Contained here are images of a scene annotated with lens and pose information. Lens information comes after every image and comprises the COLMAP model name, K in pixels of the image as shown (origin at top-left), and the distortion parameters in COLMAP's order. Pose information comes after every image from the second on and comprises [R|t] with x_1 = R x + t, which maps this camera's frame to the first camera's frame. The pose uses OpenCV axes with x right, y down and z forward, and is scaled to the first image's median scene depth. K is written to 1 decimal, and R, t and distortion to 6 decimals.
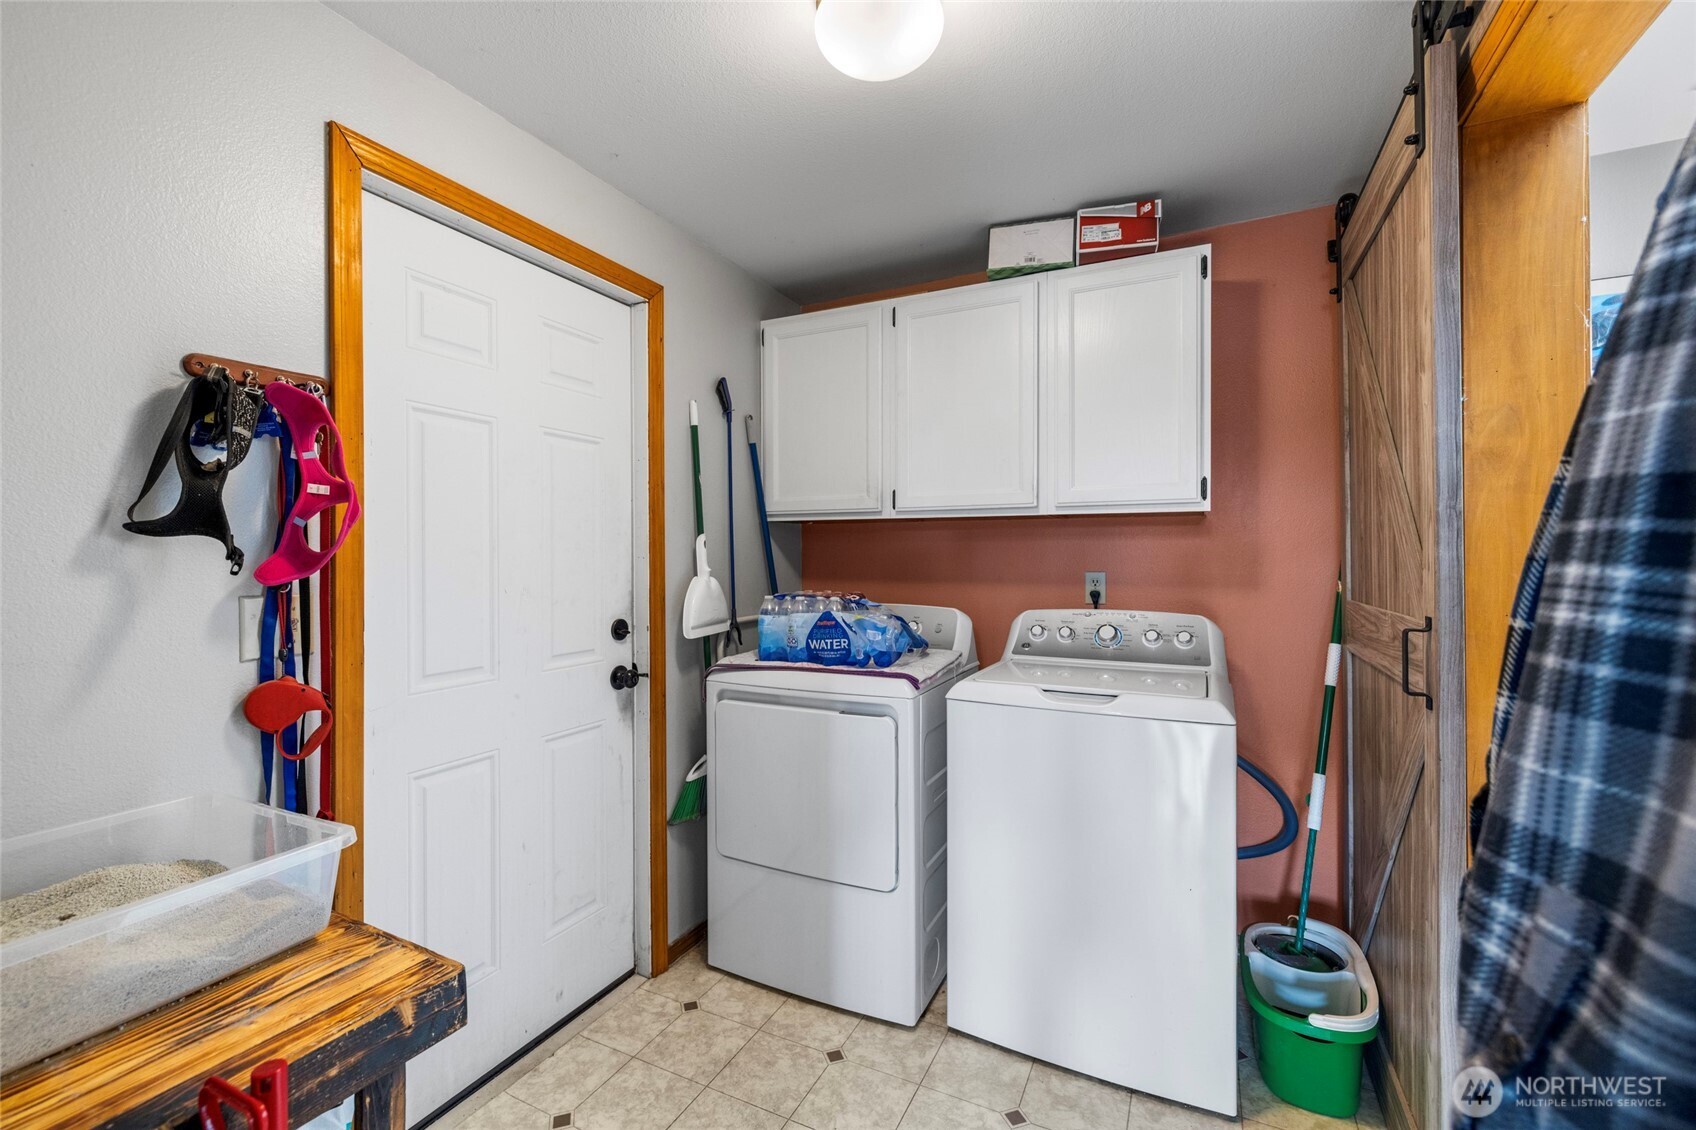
lens RADIAL K [[734.5, 0, 841.1], [0, 734.5, 551.2], [0, 0, 1]] dist [-0.004049, 0.001904]
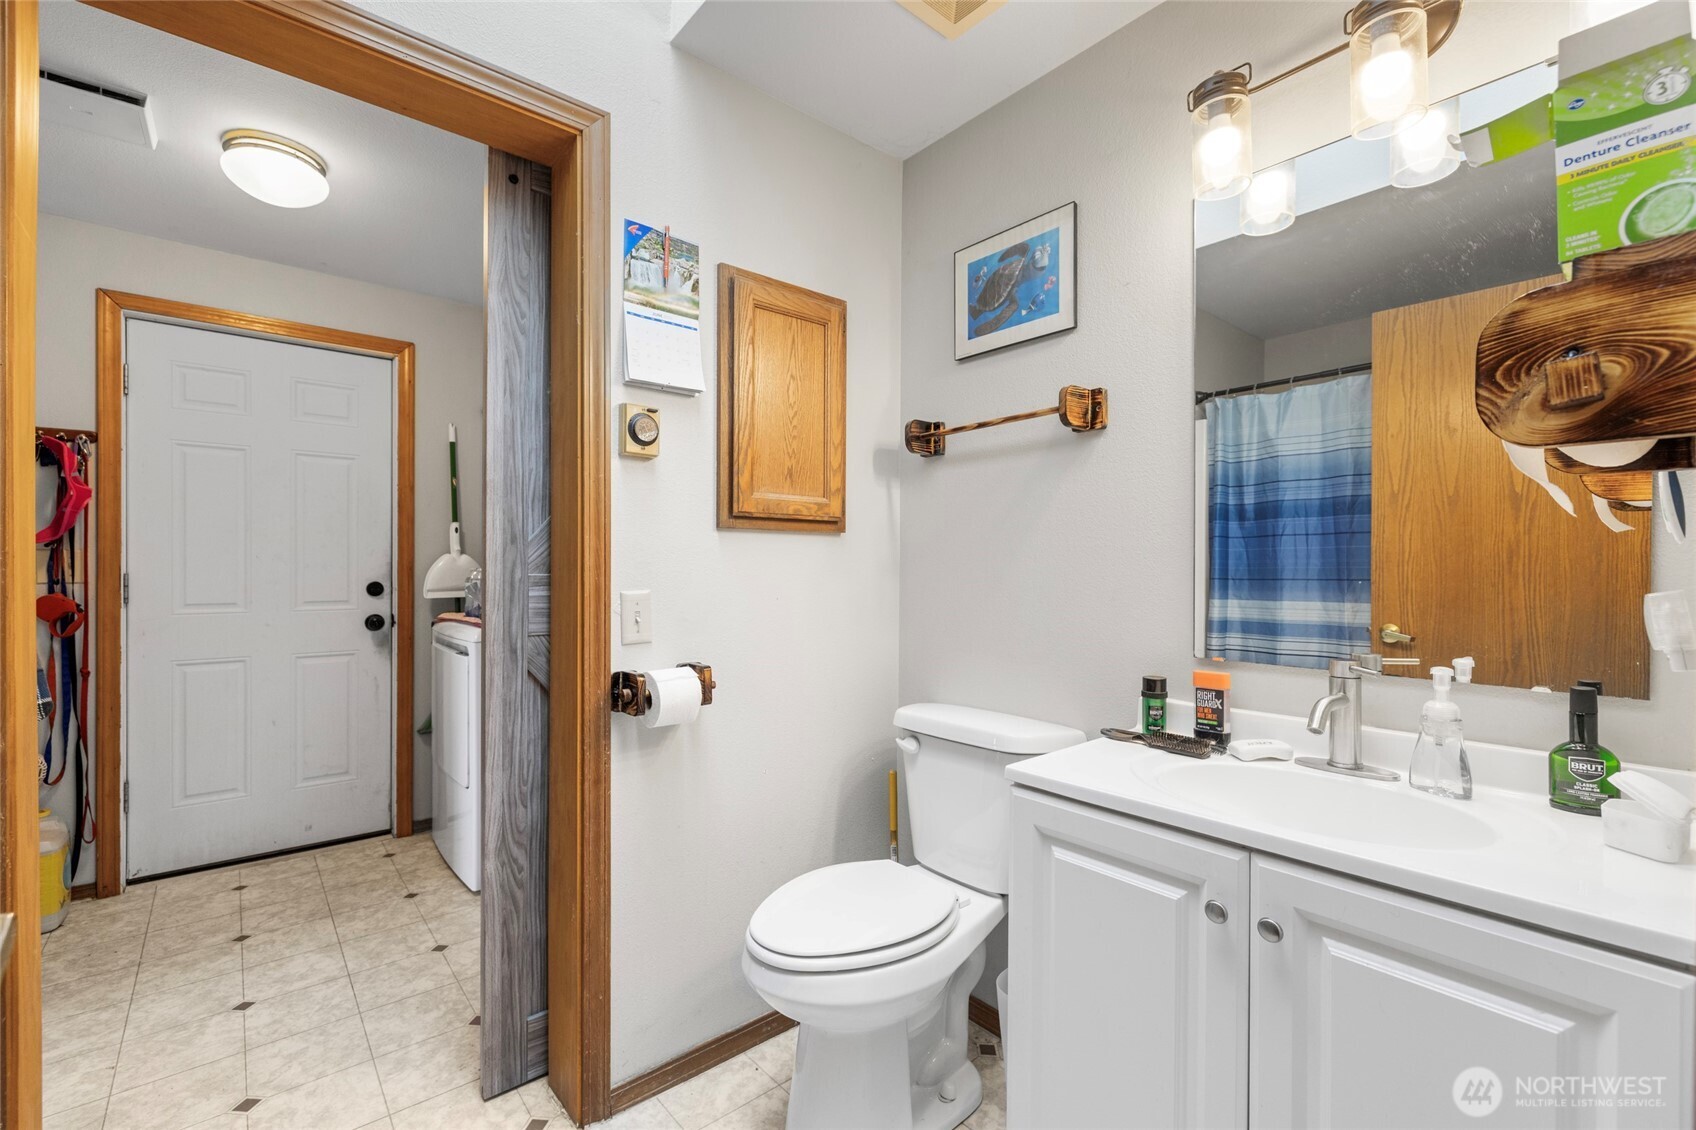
lens RADIAL K [[734.5, 0, 829.8], [0, 734.5, 568.2], [0, 0, 1]] dist [-0.004049, 0.001904]
pose [[0.914286, 0.007538, -0.405000, 1.218162], [-0.004263, 0.999951, 0.008987, 0.055739], [0.405048, -0.006490, 0.914272, 0.061836]]
